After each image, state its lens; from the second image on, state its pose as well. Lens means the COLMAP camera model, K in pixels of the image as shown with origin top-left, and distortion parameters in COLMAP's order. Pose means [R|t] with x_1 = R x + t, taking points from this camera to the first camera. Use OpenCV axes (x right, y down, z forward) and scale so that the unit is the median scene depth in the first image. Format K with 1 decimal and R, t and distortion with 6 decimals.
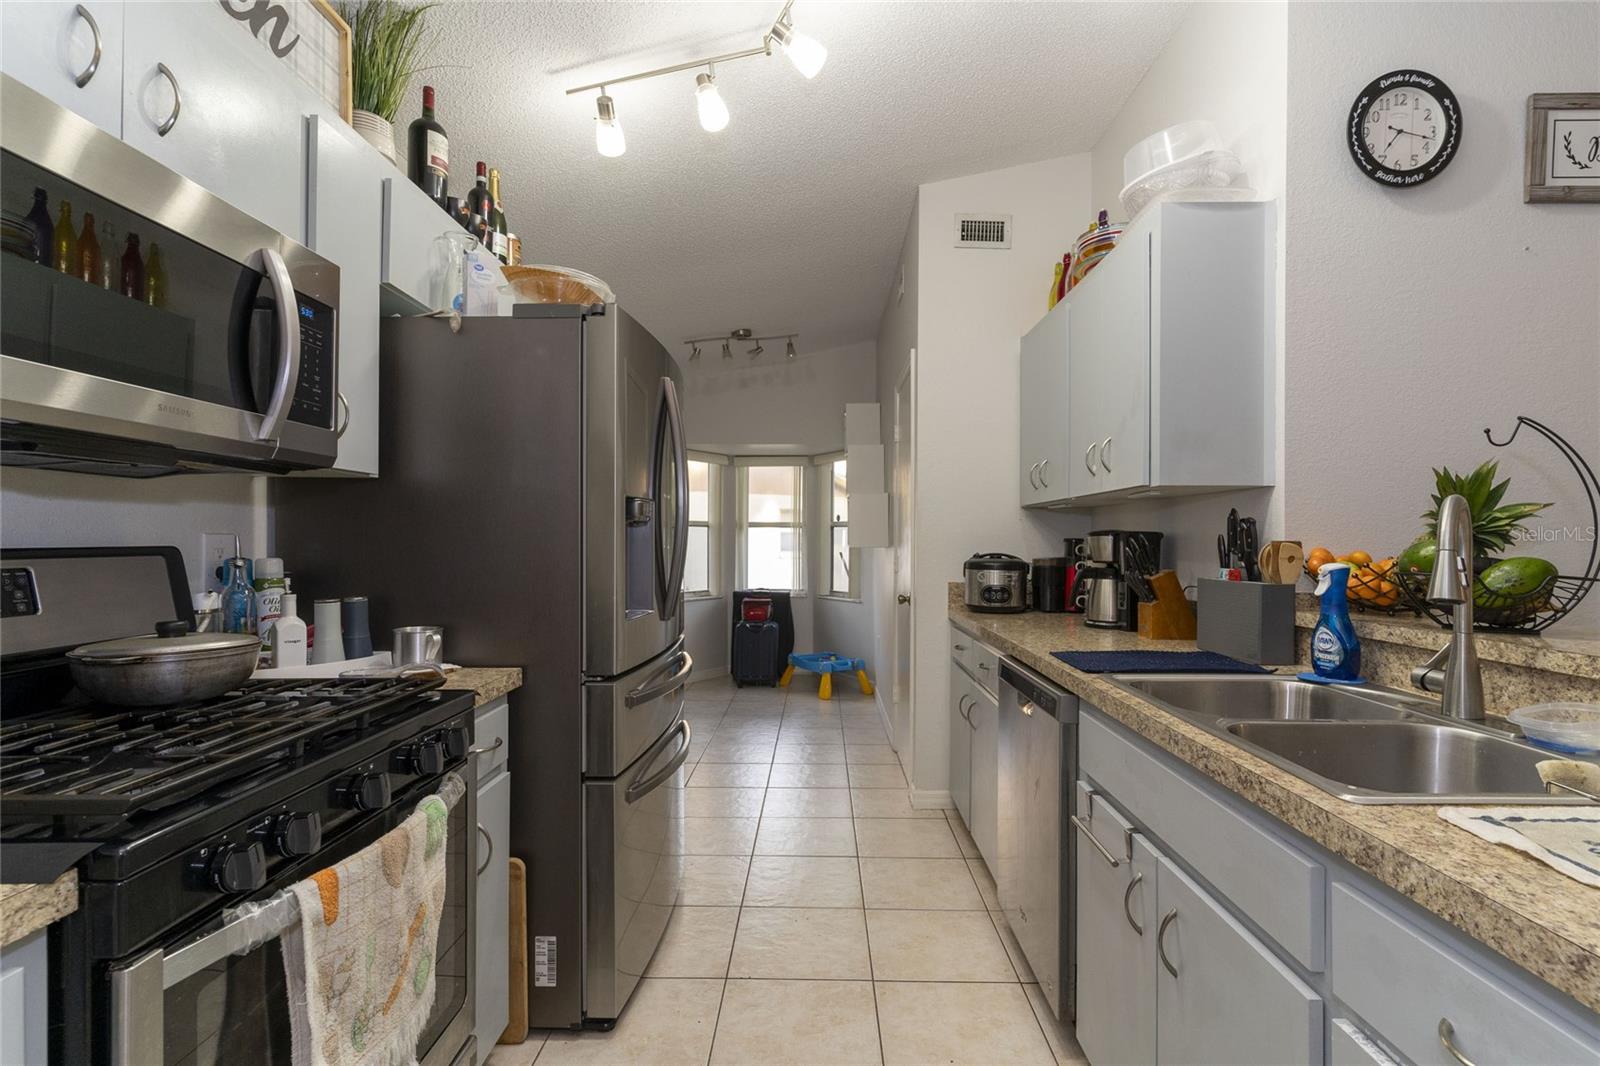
lens RADIAL K [[769.0, 0, 809.1], [0, 769.0, 541.9], [0, 0, 1]] dist [0.004997, -0.001405]
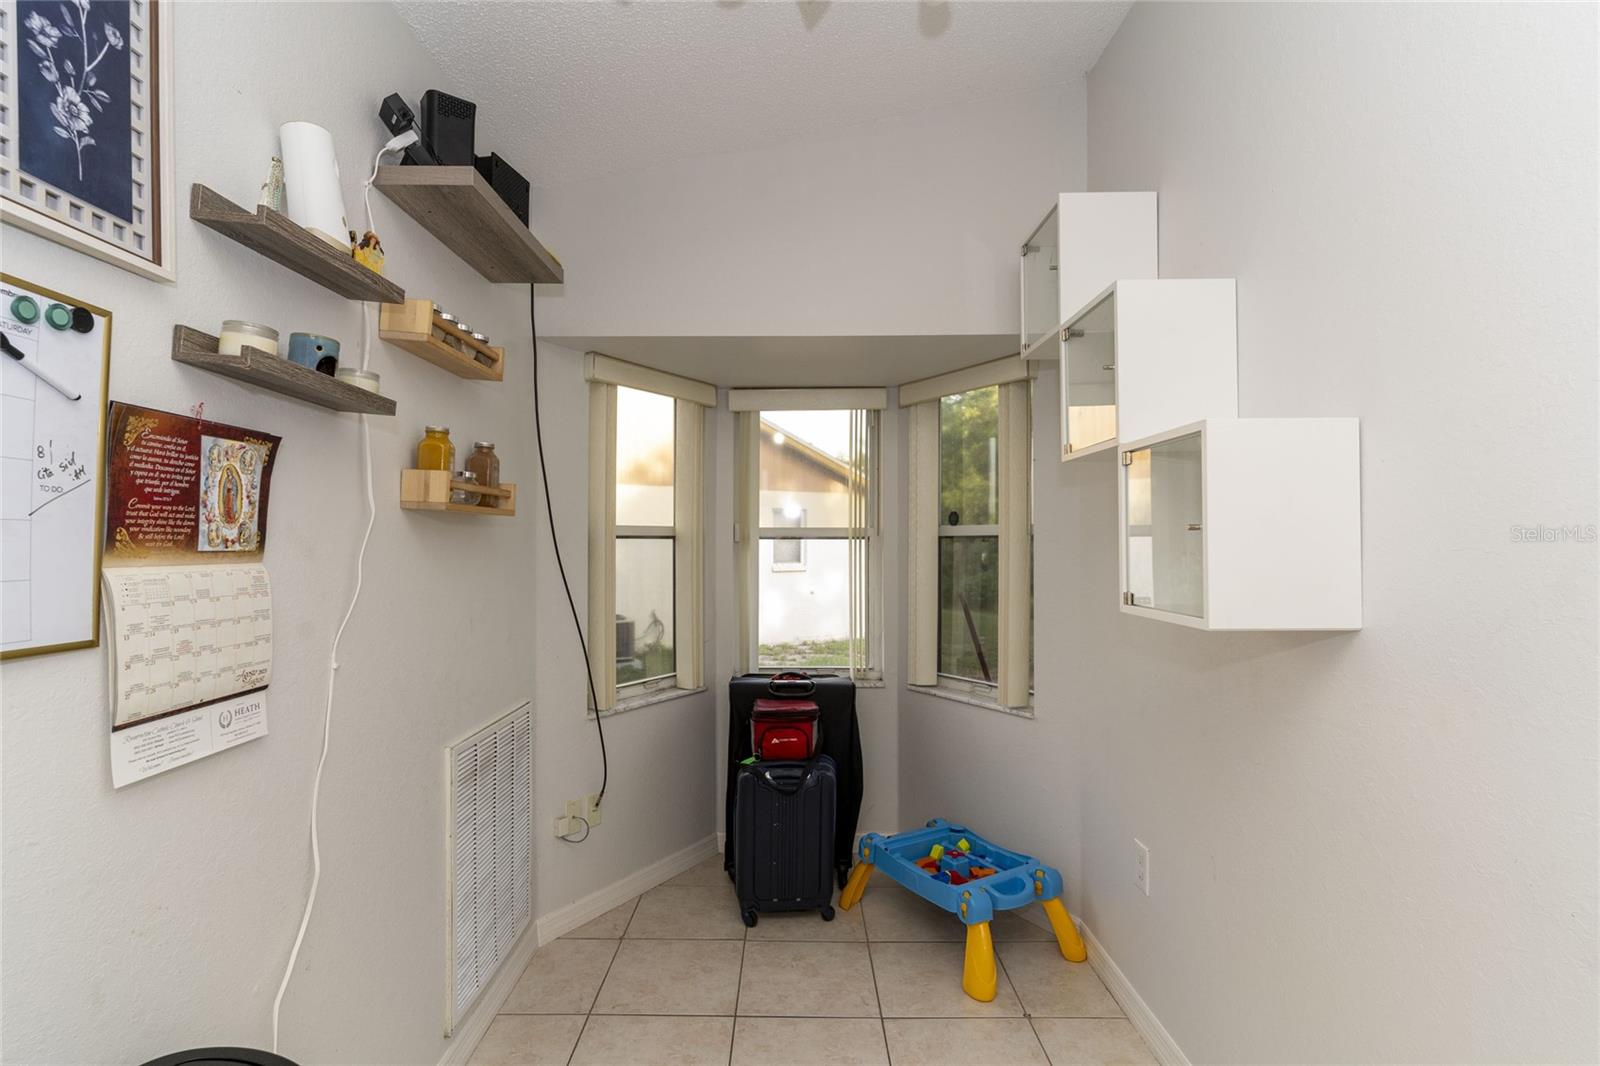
lens RADIAL K [[769.0, 0, 806.4], [0, 769.0, 537.4], [0, 0, 1]] dist [0.004997, -0.001405]
pose [[0.999953, -0.008710, 0.004194, -0.186522], [0.008752, 0.999911, -0.010044, -0.050095], [-0.004107, 0.010080, 0.999941, 1.837306]]
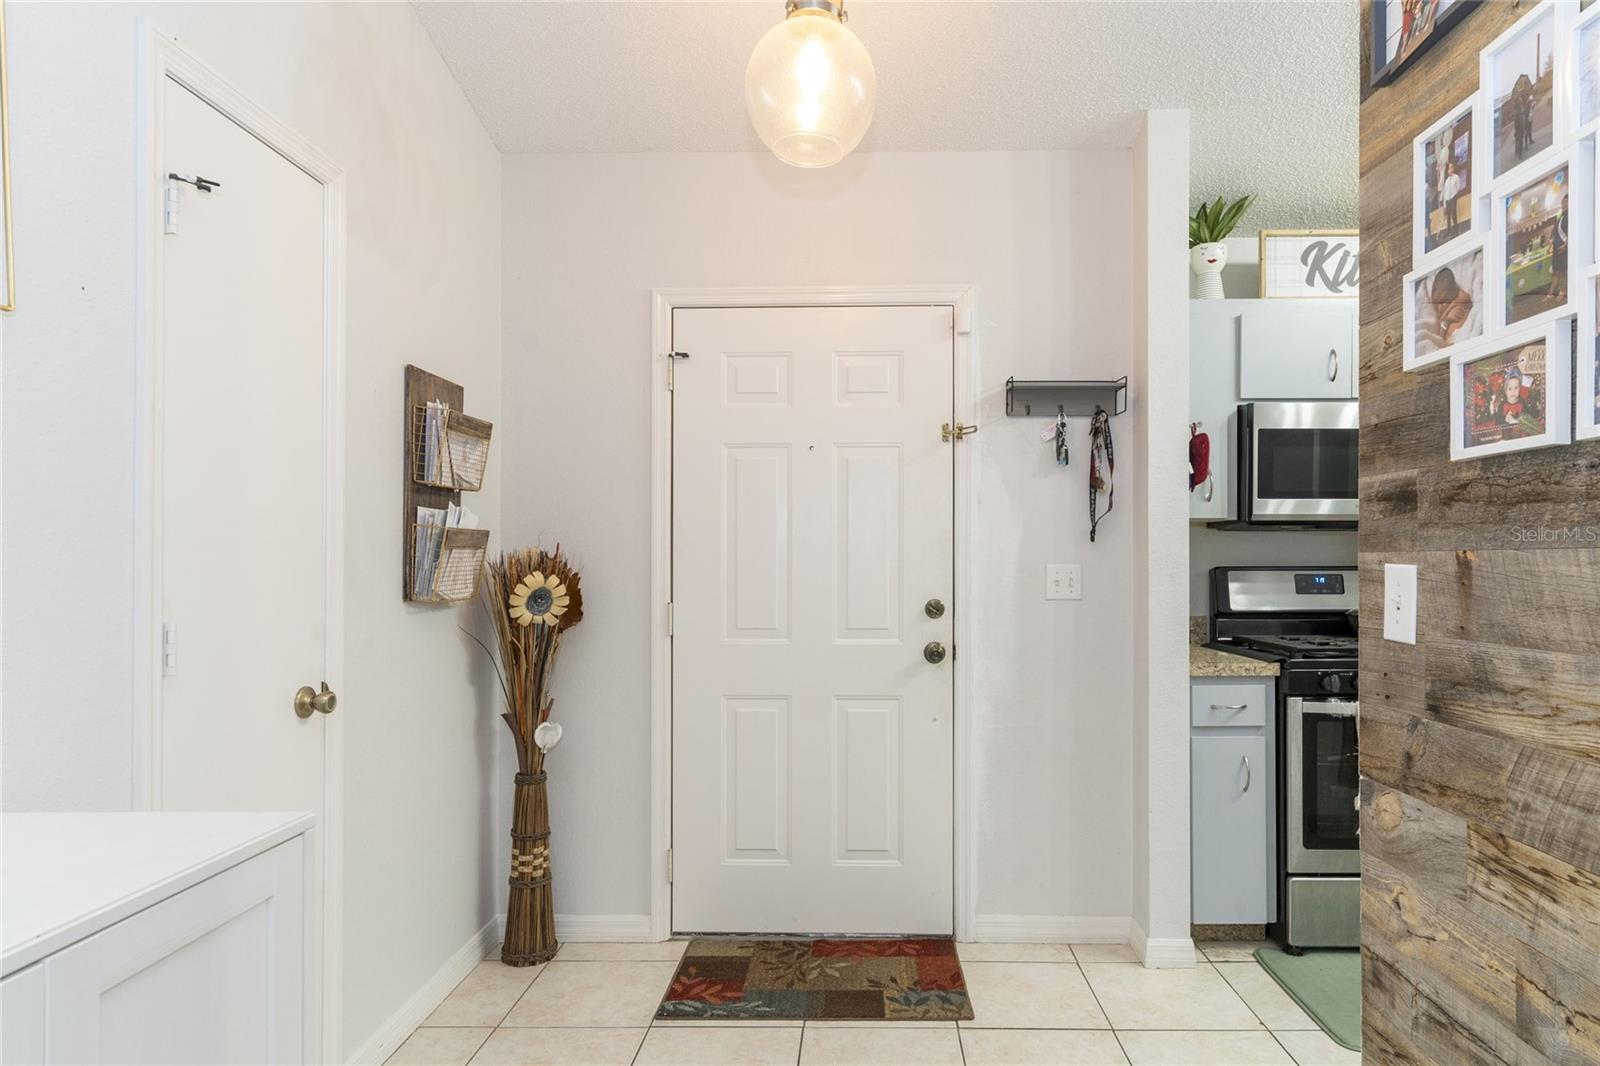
lens RADIAL K [[920.1, 0, 853.0], [0, 920.1, 559.5], [0, 0, 1]] dist [0.003385, -0.001591]
pose [[0.010557, -0.007320, -0.999917, 1.100343], [-0.003578, 0.999967, -0.007358, 0.008940], [0.999938, 0.003655, 0.010531, -0.316863]]
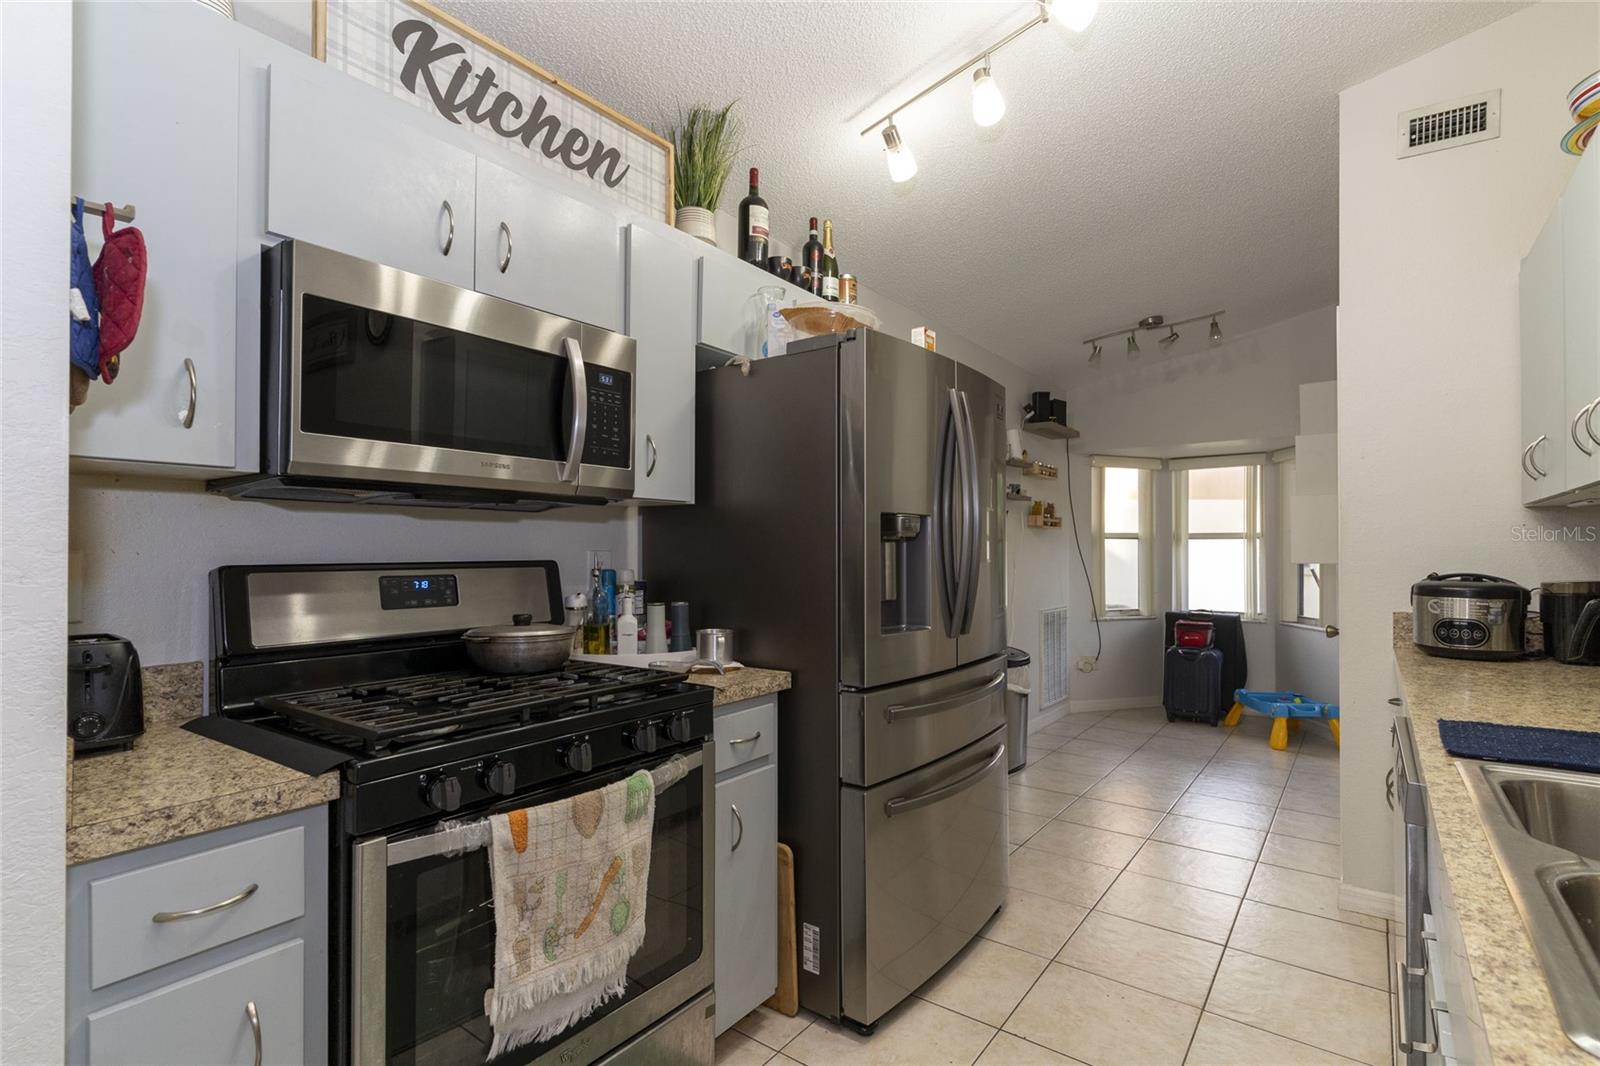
lens RADIAL K [[769.0, 0, 797.0], [0, 769.0, 543.6], [0, 0, 1]] dist [0.004997, -0.001405]
pose [[0.808311, -0.008449, -0.588695, 0.265818], [-0.000180, 0.999893, -0.014599, -0.003475], [0.588756, 0.011906, 0.808223, 0.109178]]
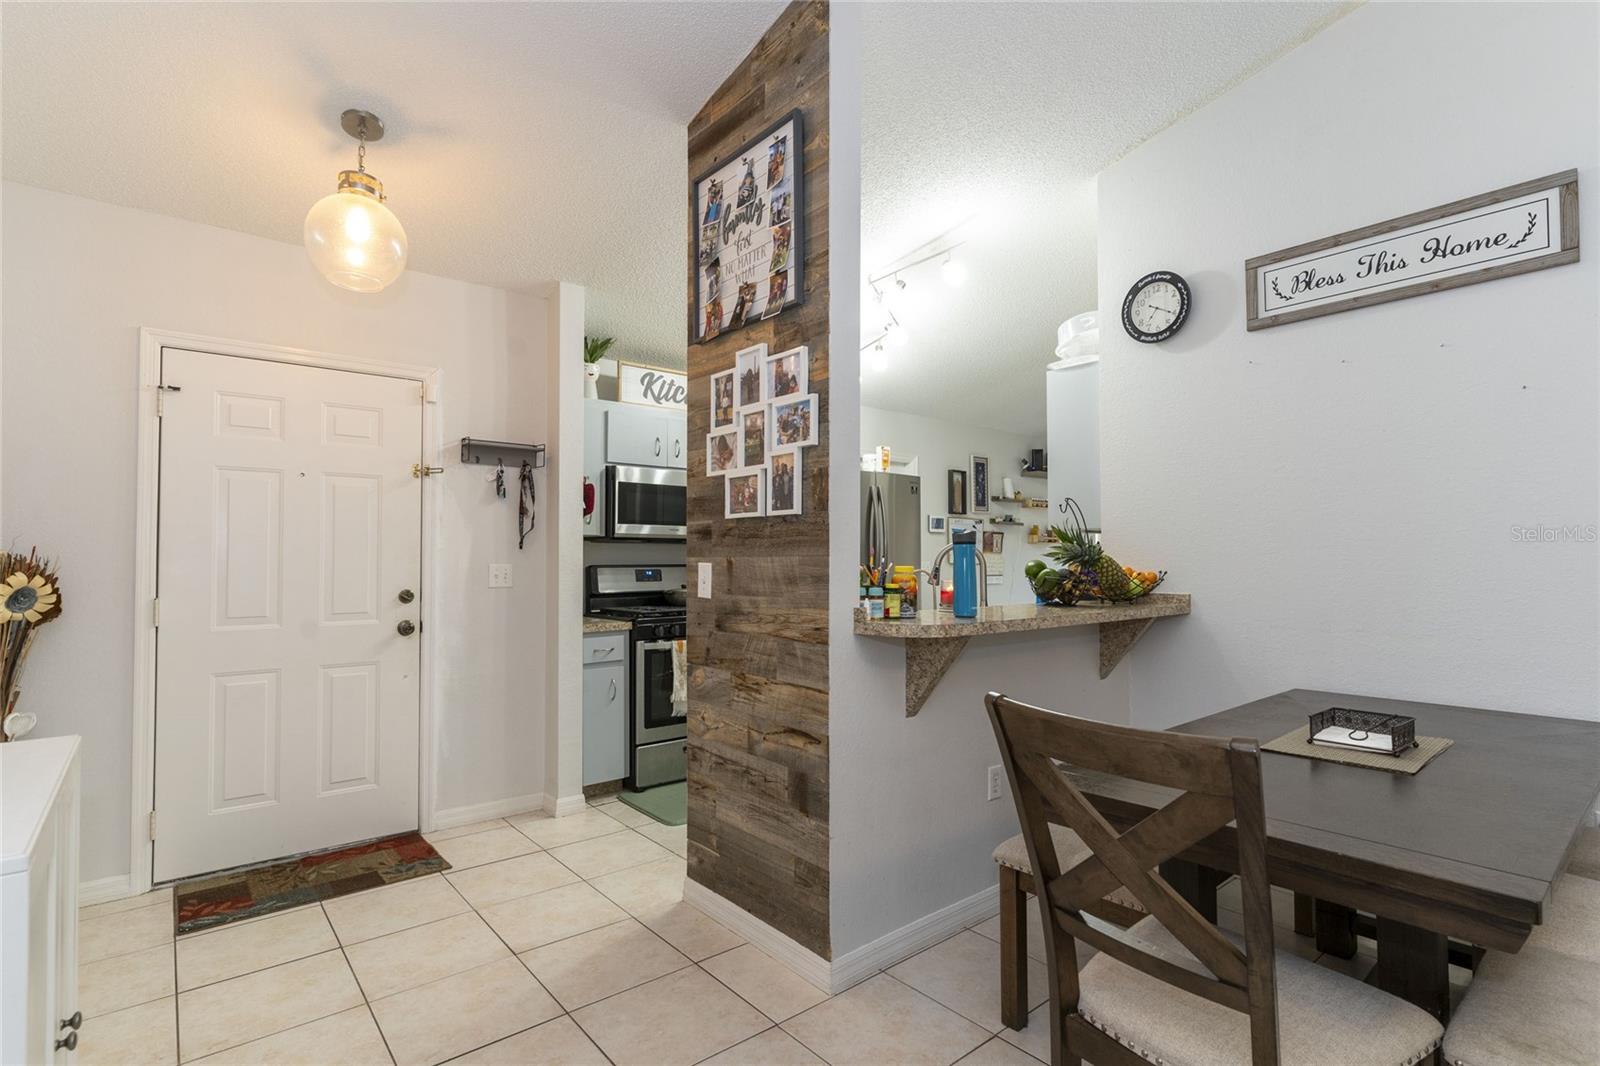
lens RADIAL K [[769.0, 0, 802.8], [0, 769.0, 542.3], [0, 0, 1]] dist [0.004997, -0.001405]
pose [[0.654874, -0.025706, -0.755301, 1.514163], [0.003407, 0.999512, -0.031063, 0.012503], [0.755731, 0.017769, 0.654642, -0.634788]]
